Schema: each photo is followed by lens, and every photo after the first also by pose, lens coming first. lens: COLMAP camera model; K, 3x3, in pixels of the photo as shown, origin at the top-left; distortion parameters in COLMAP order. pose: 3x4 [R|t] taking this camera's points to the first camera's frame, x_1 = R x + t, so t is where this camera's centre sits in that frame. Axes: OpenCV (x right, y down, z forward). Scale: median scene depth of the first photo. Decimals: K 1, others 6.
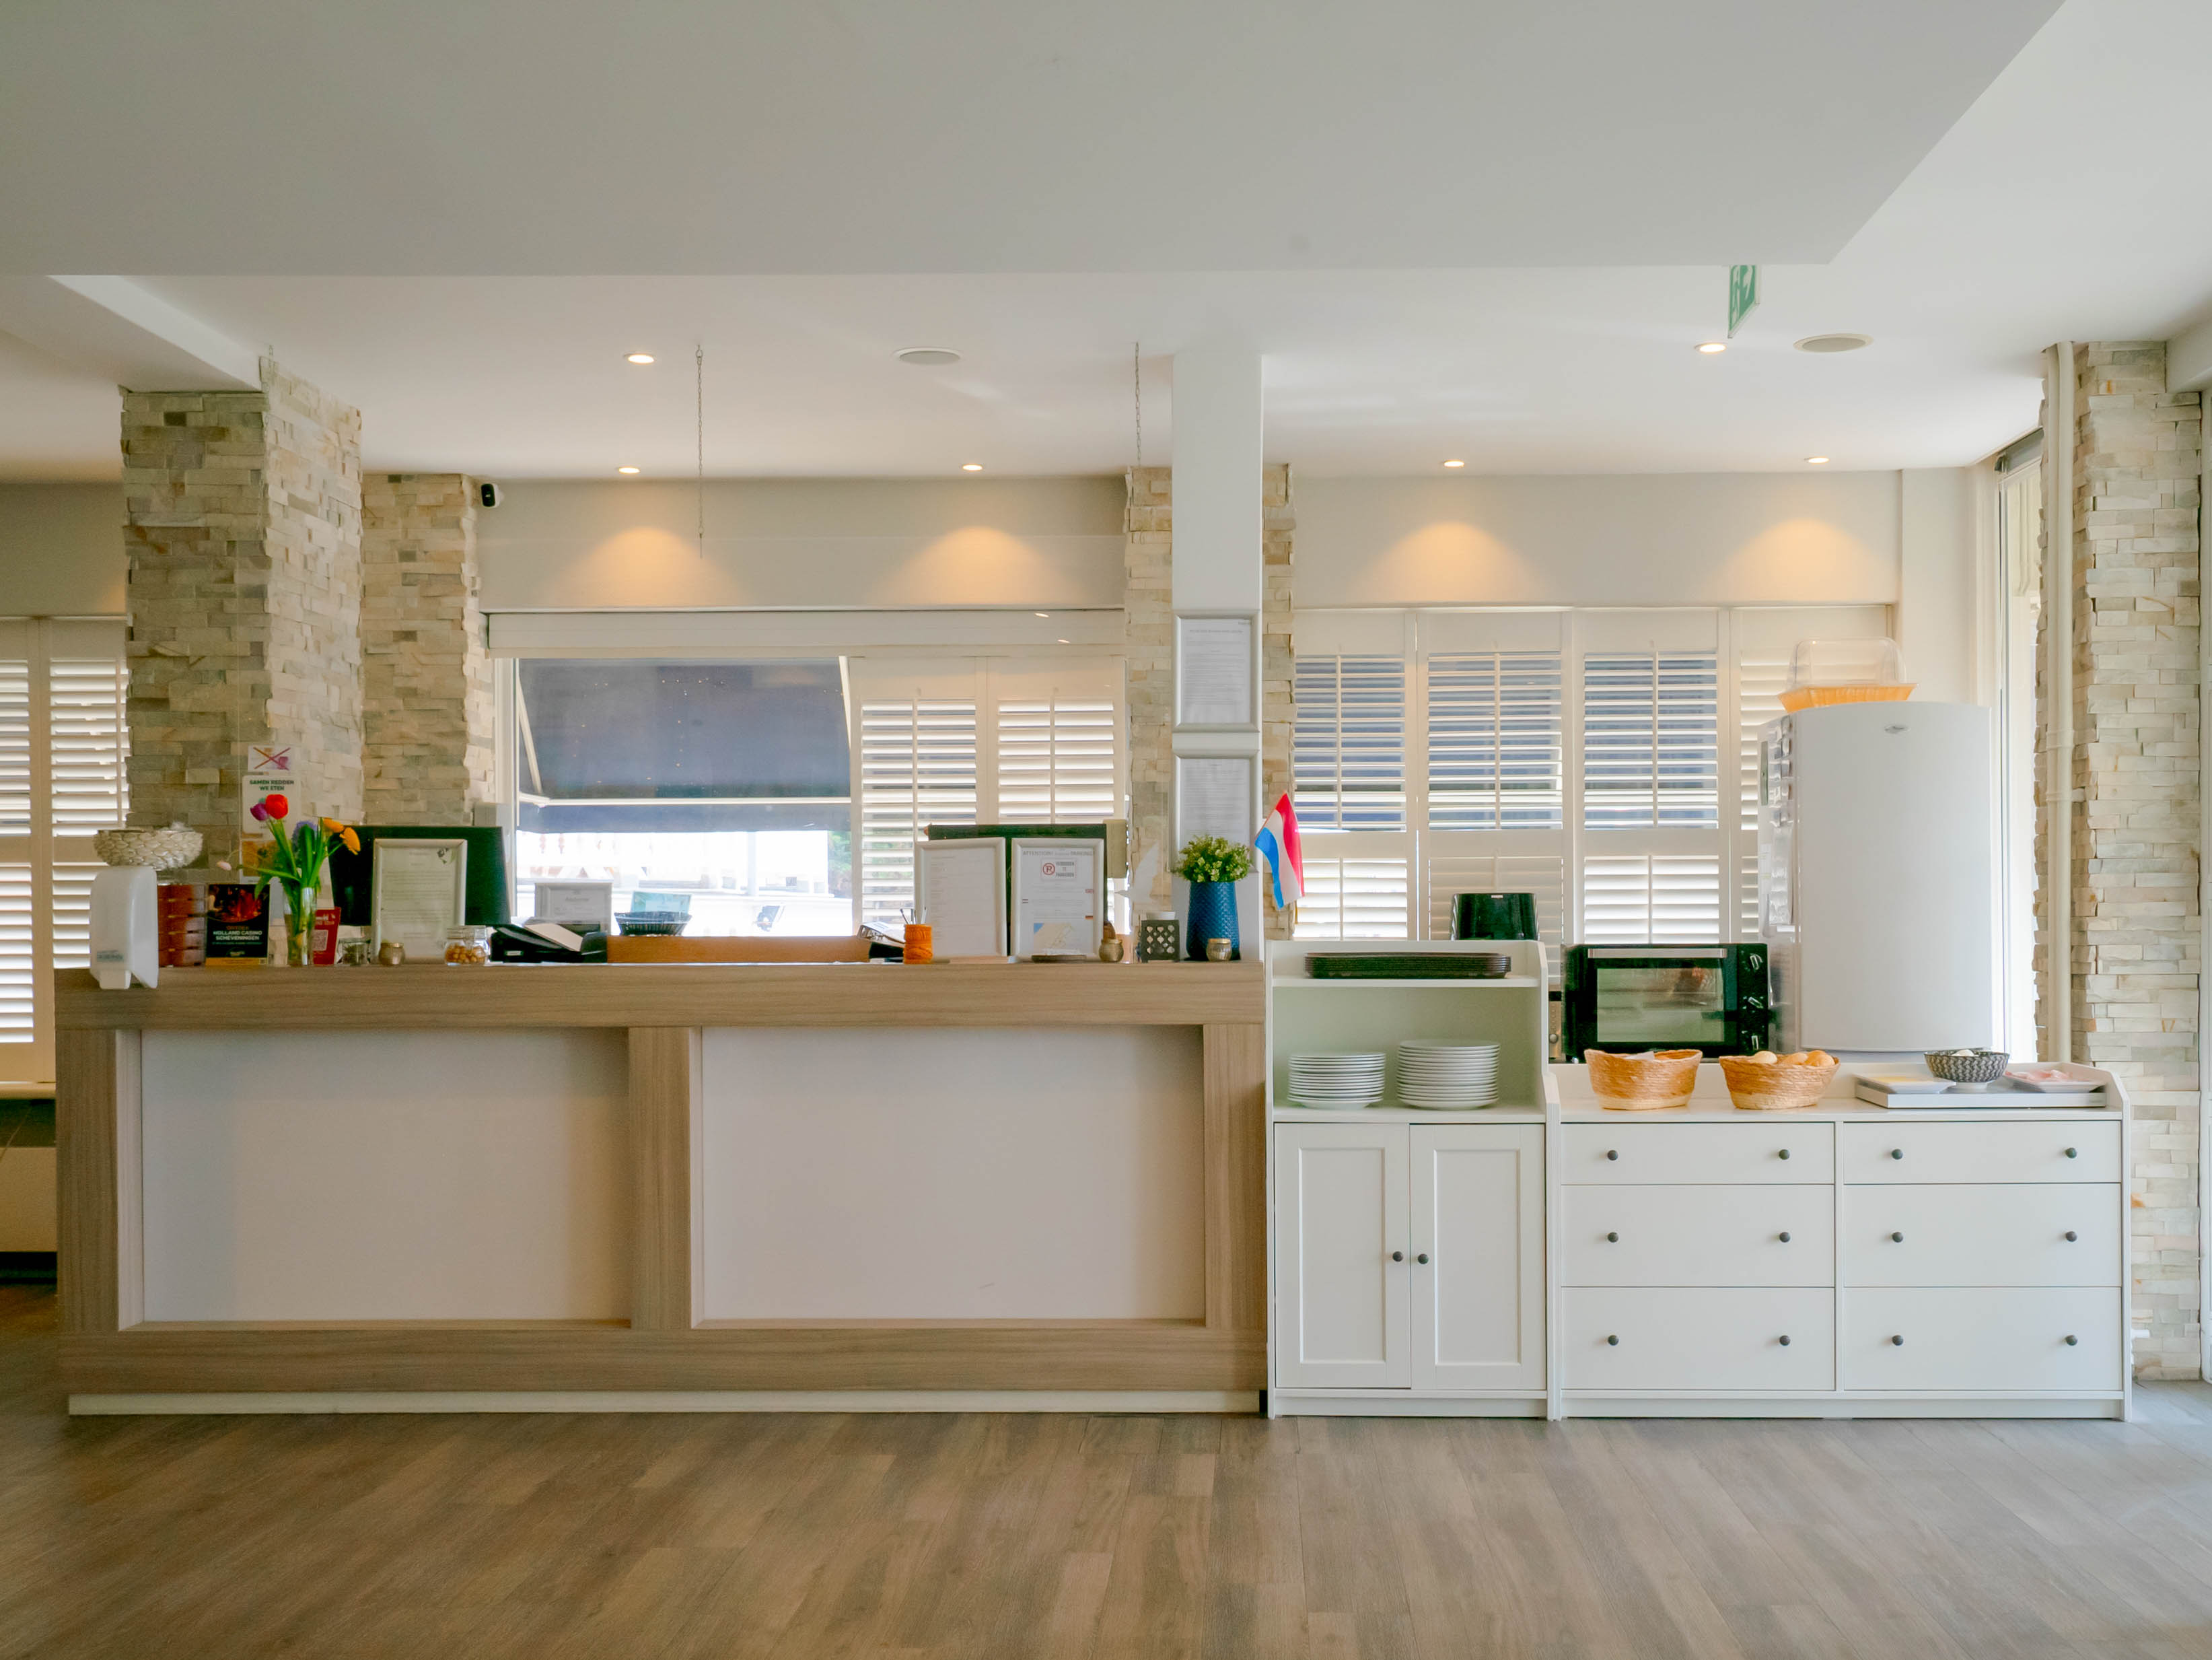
lens RADIAL K [[2350.6, 0, 1123.0], [0, 2350.6, 918.1], [0, 0, 1]] dist [0.092120, 0.000000]
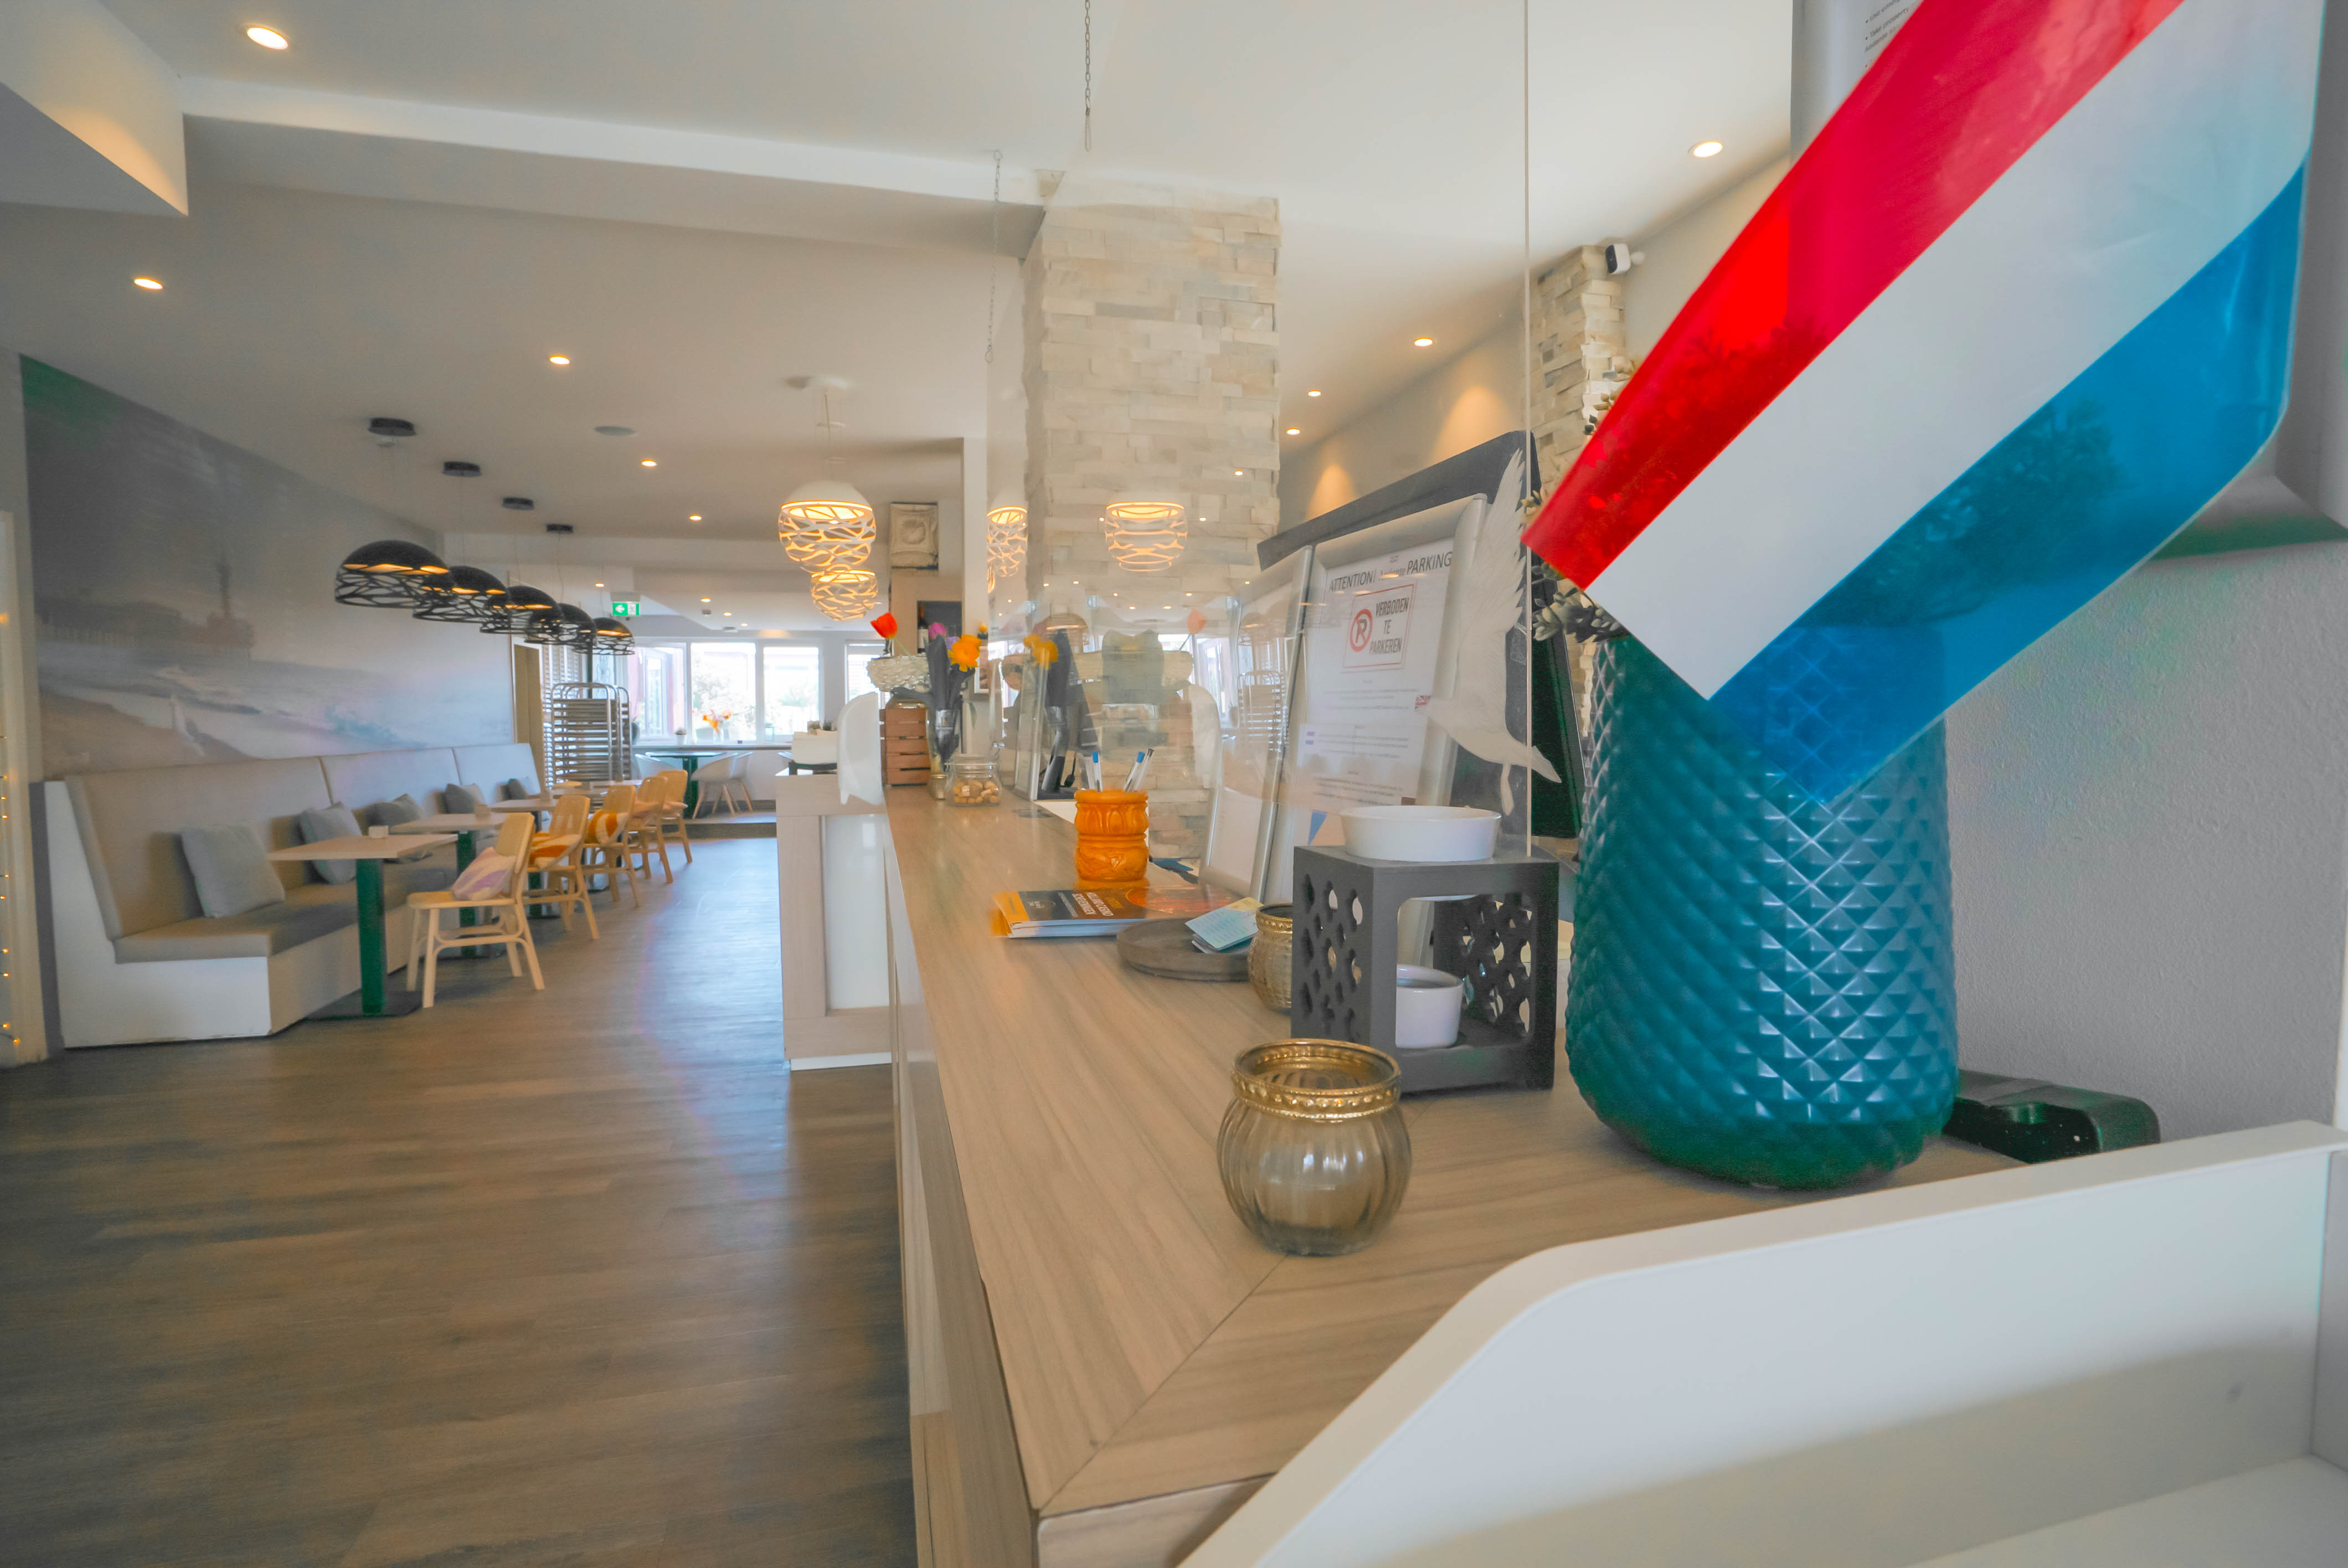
lens RADIAL K [[1087.2, 0, 1167.3], [0, 1087.2, 776.3], [0, 0, 1]] dist [-0.044794, 0.001935]
pose [[0.315224, 0.052722, -0.947552, 0.087815], [0.002544, 0.998405, 0.056397, -0.010031], [0.949014, -0.020188, 0.314587, 0.902045]]
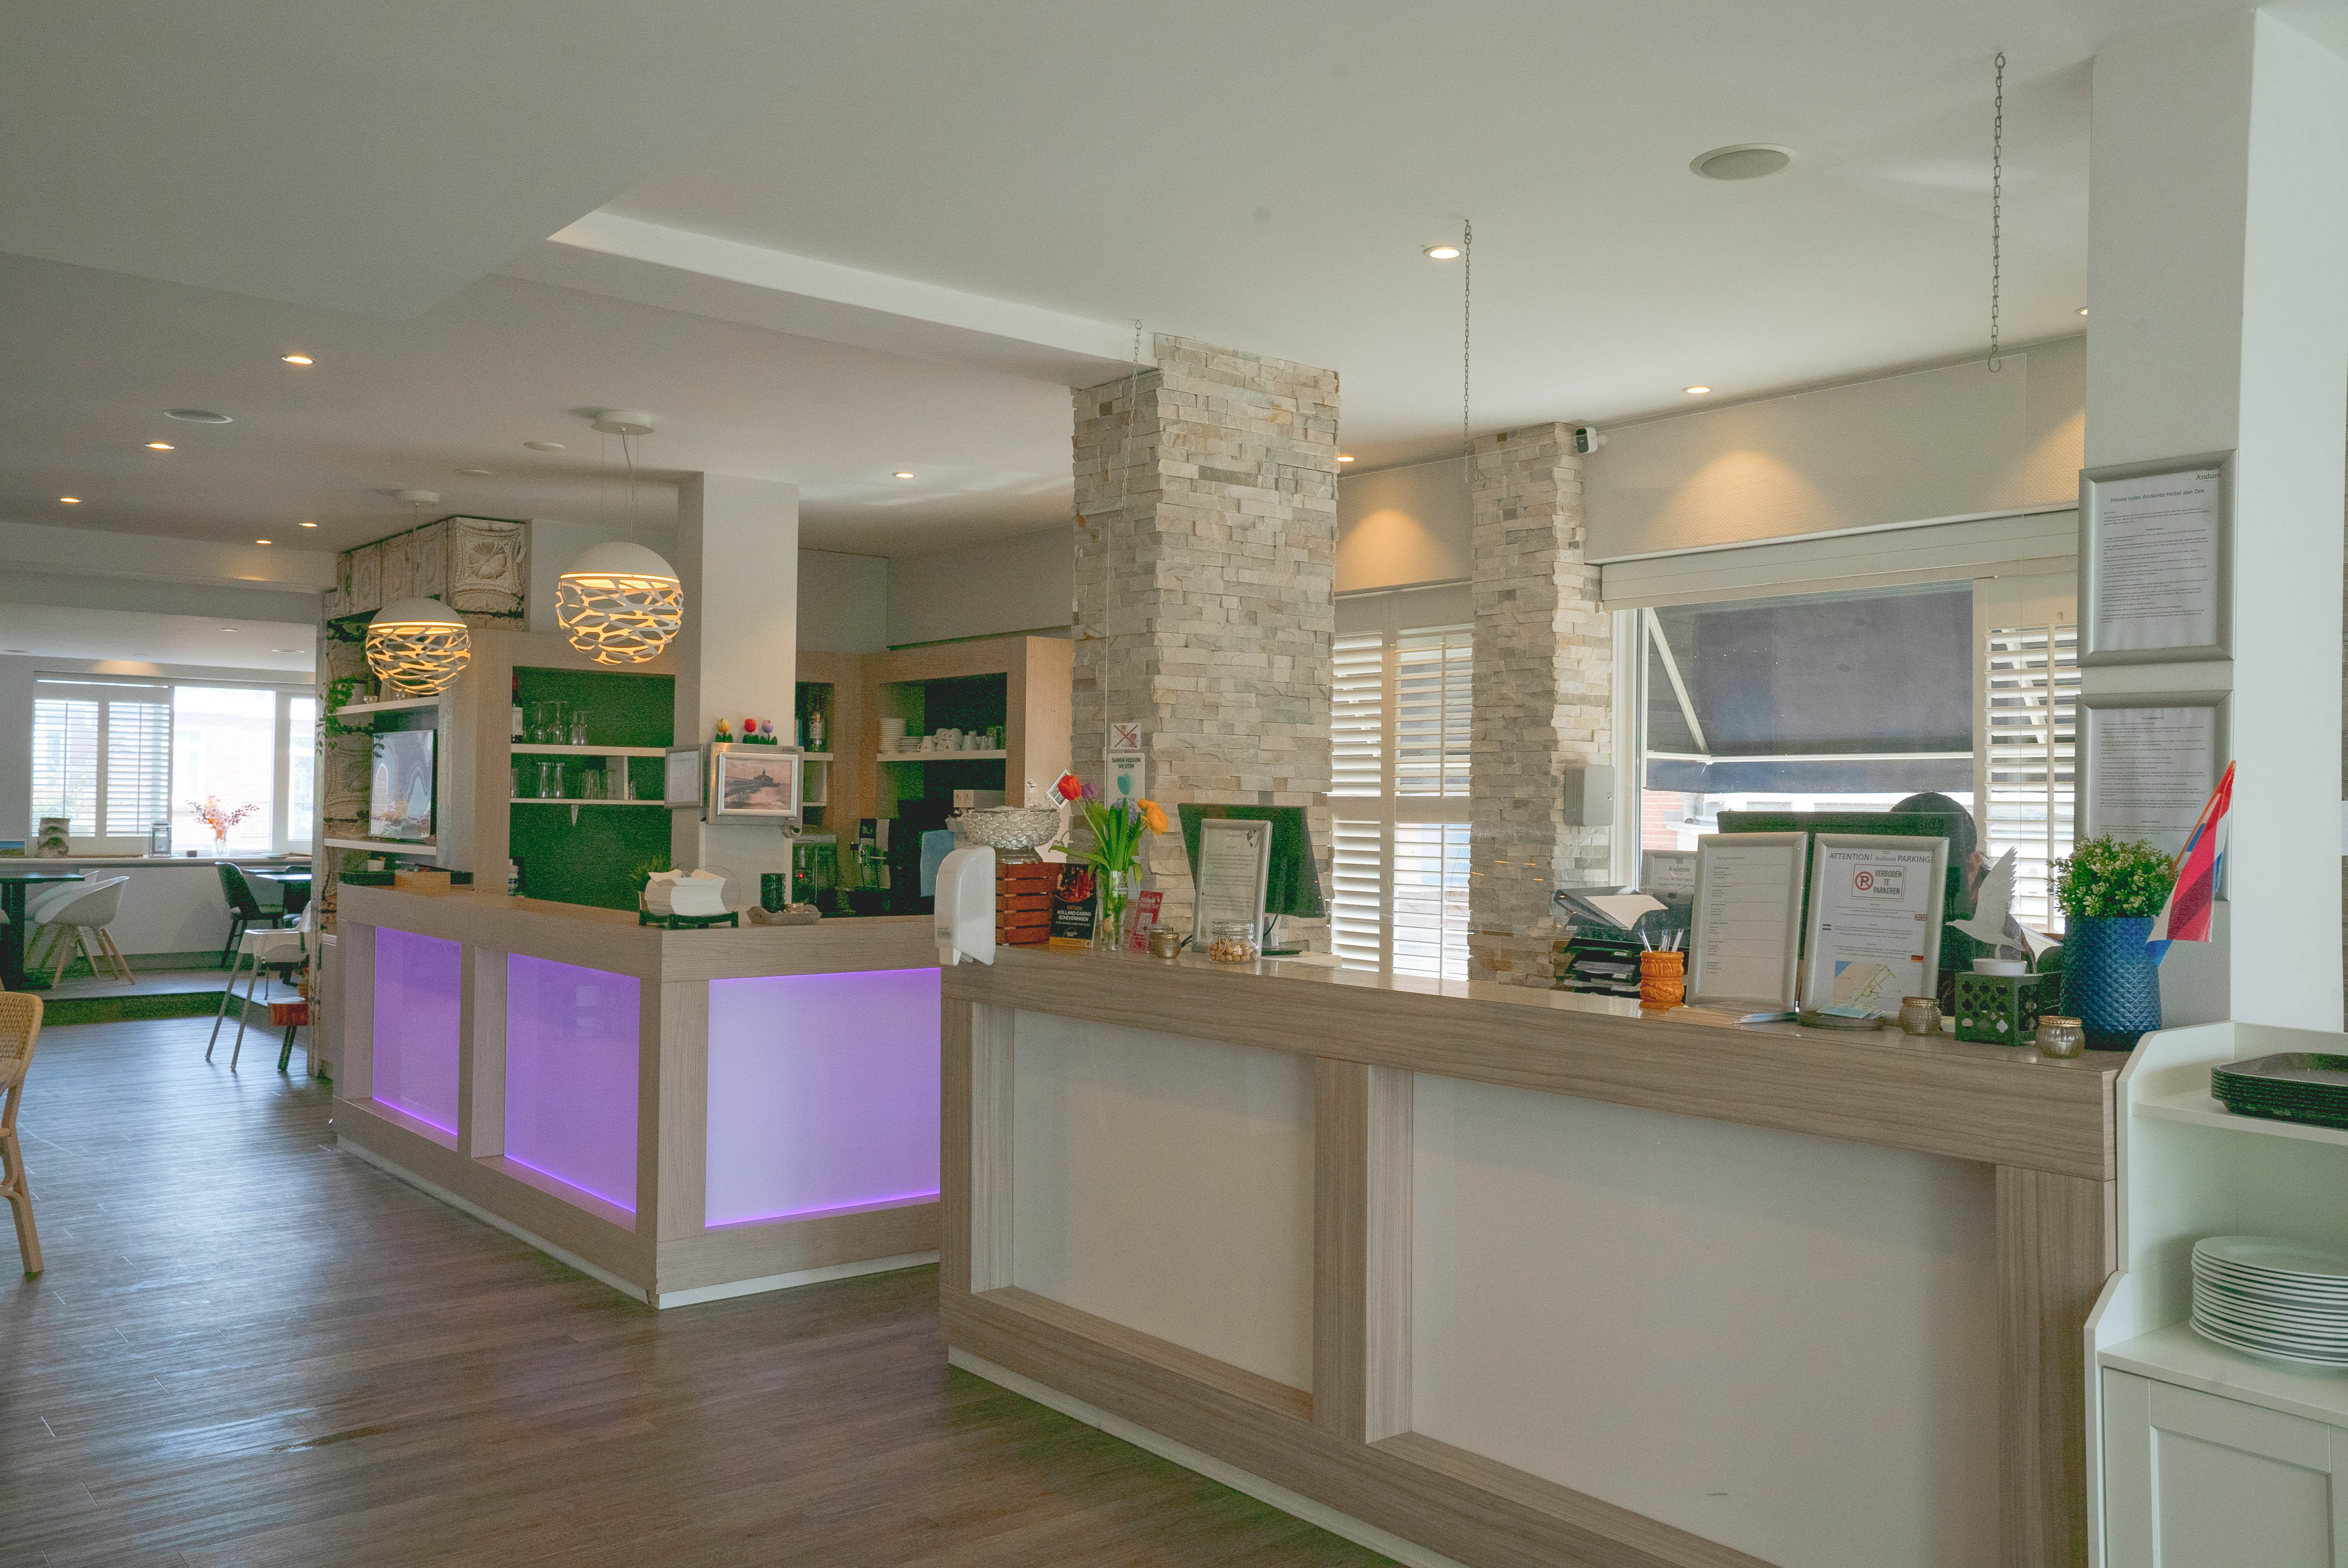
lens RADIAL K [[1866.1, 0, 1169.6], [0, 1866.1, 783.4], [0, 0, 1]] dist [0.023421, 0.021120]
pose [[0.671751, 0.002616, -0.740772, 0.221182], [-0.017477, 0.999771, -0.012318, -0.037178], [0.740571, 0.021221, 0.671643, 0.481157]]
